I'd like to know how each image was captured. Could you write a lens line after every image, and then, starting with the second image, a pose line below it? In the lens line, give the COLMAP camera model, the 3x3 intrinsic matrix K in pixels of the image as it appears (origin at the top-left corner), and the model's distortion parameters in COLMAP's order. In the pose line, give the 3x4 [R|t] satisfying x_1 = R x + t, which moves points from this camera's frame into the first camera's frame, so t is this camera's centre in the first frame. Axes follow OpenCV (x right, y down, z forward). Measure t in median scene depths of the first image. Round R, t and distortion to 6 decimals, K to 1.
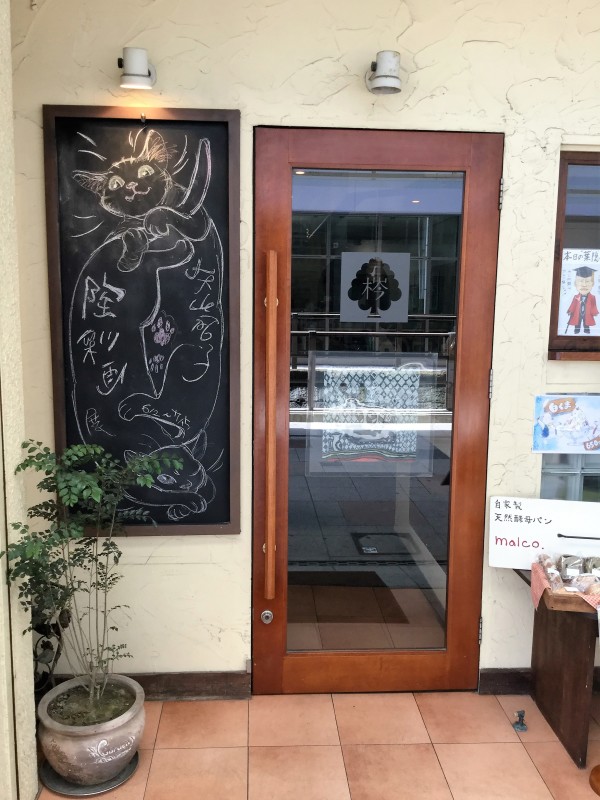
lens RADIAL K [[717.1, 0, 295.4], [0, 717.1, 402.1], [0, 0, 1]] dist [0.110976, -0.218879]
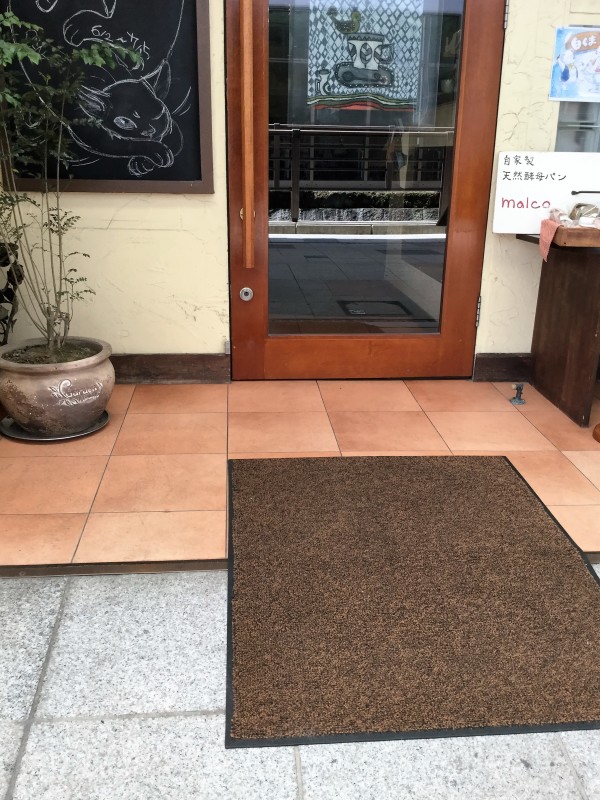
lens RADIAL K [[739.3, 0, 297.5], [0, 739.3, 397.7], [0, 0, 1]] dist [0.132751, -0.255333]
pose [[0.999655, -0.007297, 0.025231, 0.000546], [0.002597, 0.983386, 0.181509, 0.260923], [-0.026136, -0.181380, 0.983066, 0.059043]]
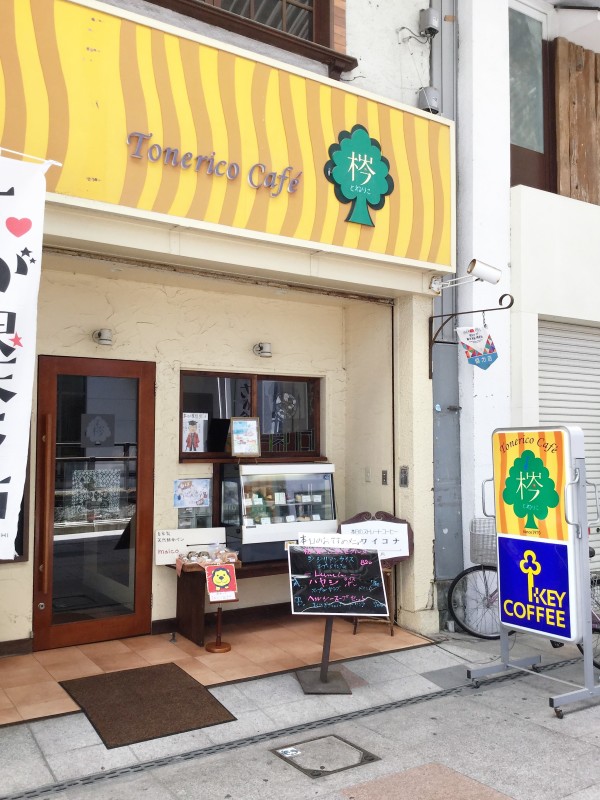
lens RADIAL K [[739.3, 0, 297.5], [0, 739.3, 397.7], [0, 0, 1]] dist [0.132751, -0.255333]
pose [[0.867178, 0.014867, 0.497776, -0.448671], [0.073377, 0.984830, -0.157244, 0.122749], [-0.492562, 0.172884, 0.852932, -1.094573]]
